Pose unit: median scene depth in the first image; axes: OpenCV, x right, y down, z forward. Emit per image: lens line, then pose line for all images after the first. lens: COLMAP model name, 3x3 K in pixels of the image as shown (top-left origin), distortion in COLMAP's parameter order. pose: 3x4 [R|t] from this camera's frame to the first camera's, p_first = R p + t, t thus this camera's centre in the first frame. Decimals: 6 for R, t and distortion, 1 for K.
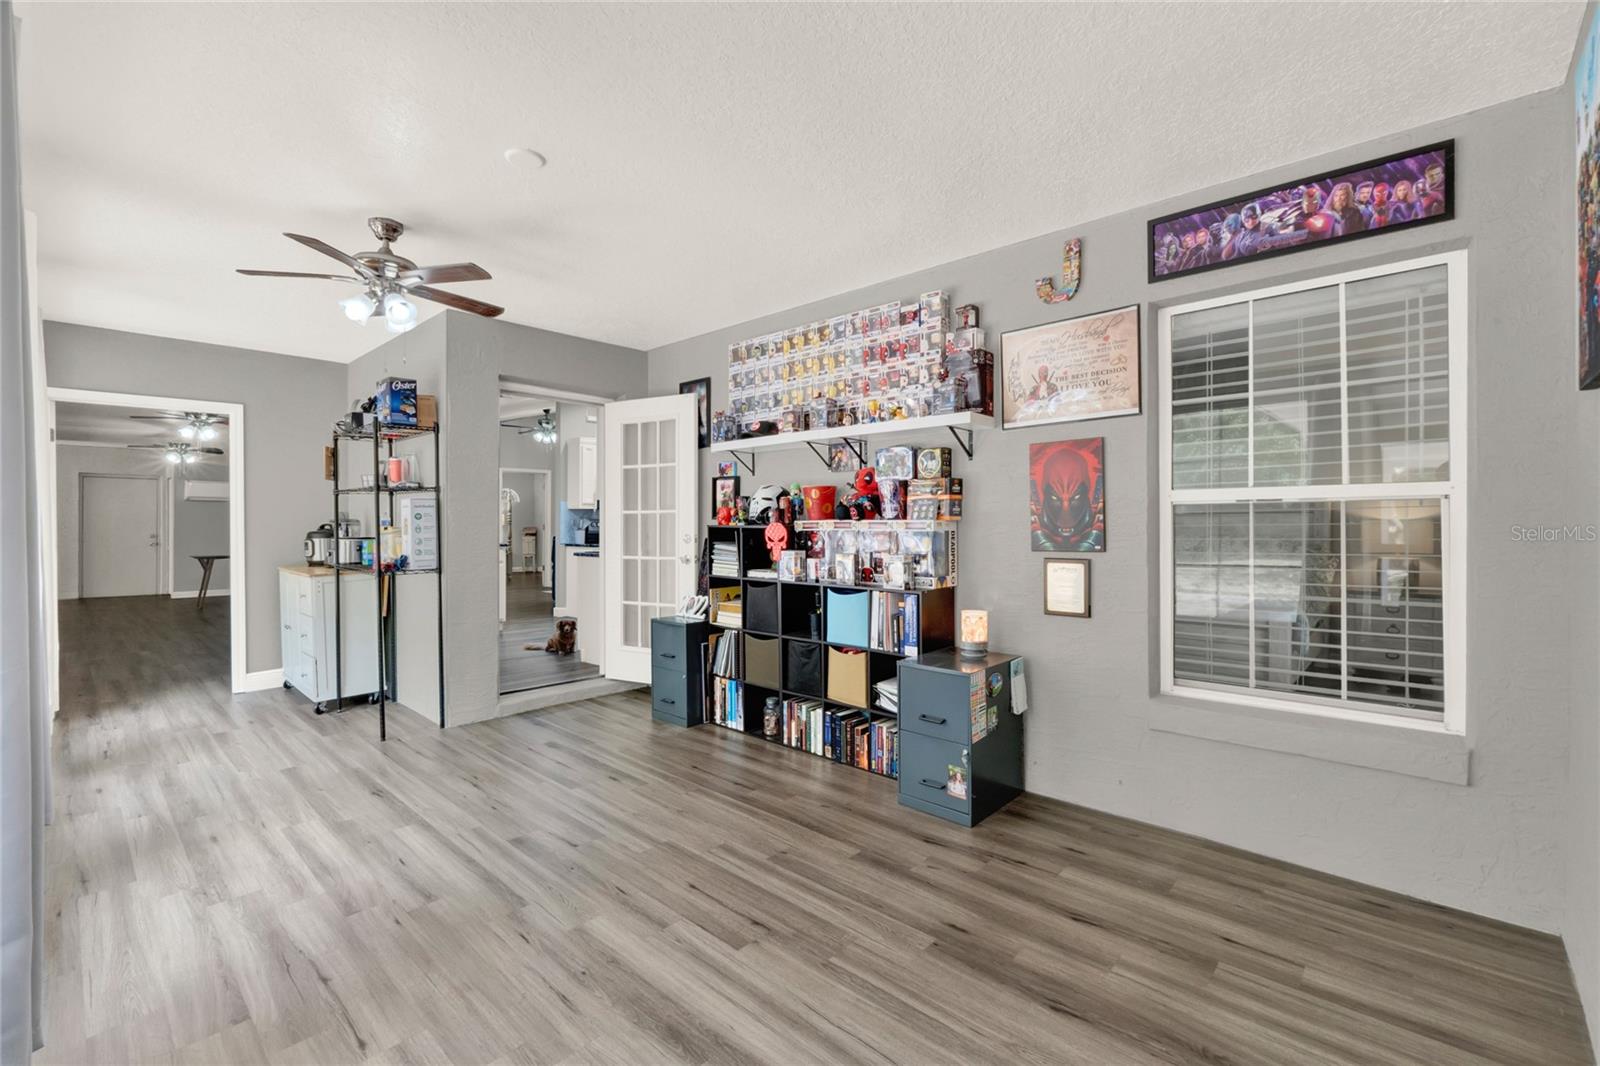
lens RADIAL K [[691.3, 0, 800.5], [0, 691.3, 526.4], [0, 0, 1]] dist [-0.002552, -0.000264]
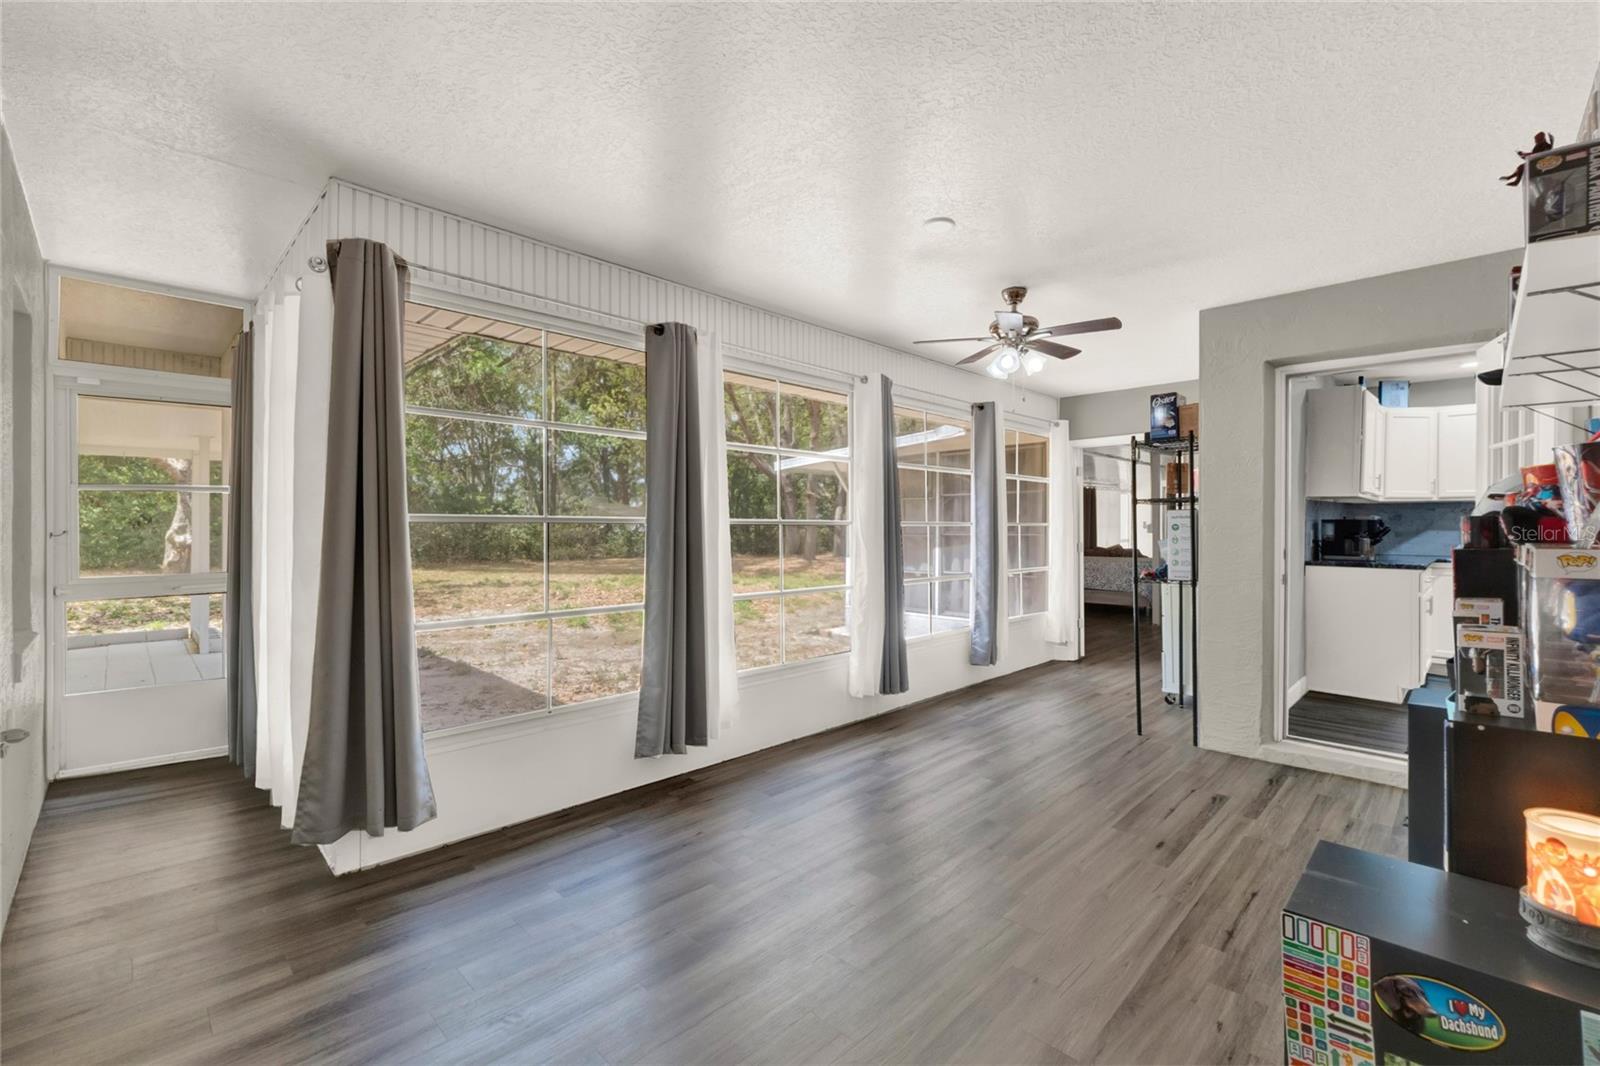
lens RADIAL K [[685.8, 0, 806.5], [0, 685.8, 533.3], [0, 0, 1]] dist [-0.001143, -0.000076]
pose [[-0.019904, 0.016154, -0.999671, 0.750390], [-0.005594, 0.999852, 0.016268, -0.030807], [0.999786, 0.005916, -0.019811, 0.784361]]
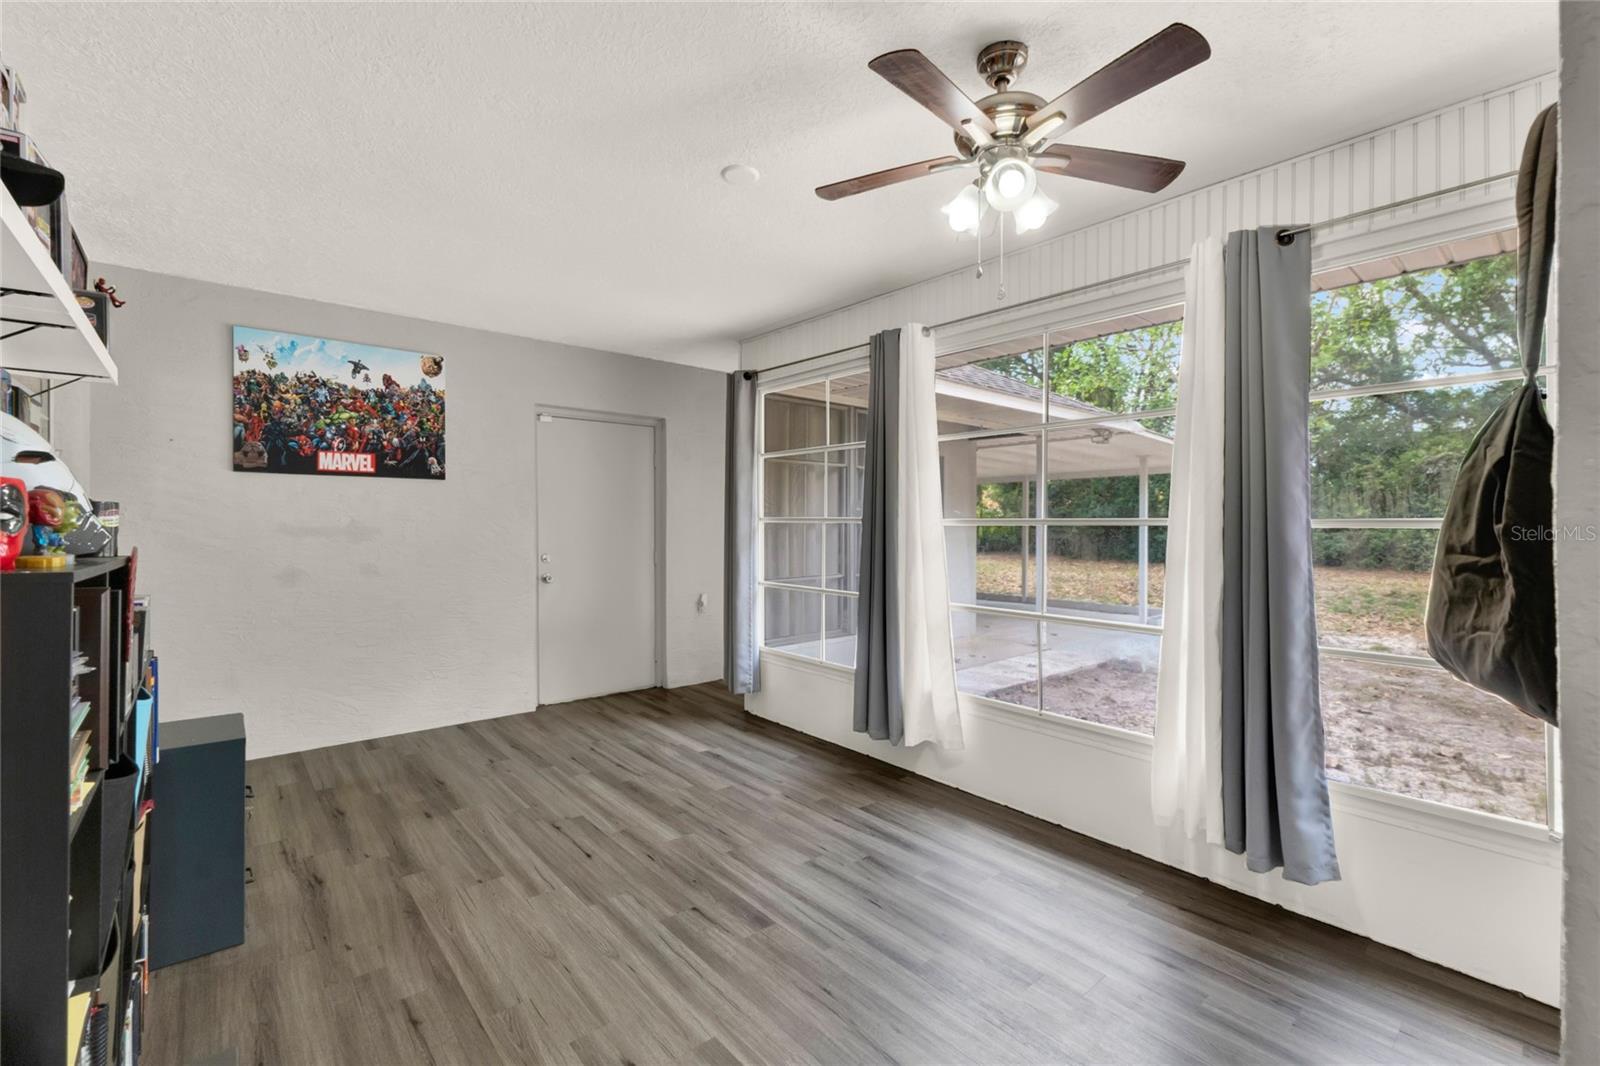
lens RADIAL K [[691.3, 0, 800.5], [0, 691.3, 526.4], [0, 0, 1]] dist [-0.002552, -0.000264]
pose [[-0.993908, -0.004610, 0.110121, -0.585873], [-0.004399, 0.999988, 0.002163, -0.022333], [-0.110129, 0.001665, -0.993916, 1.961916]]
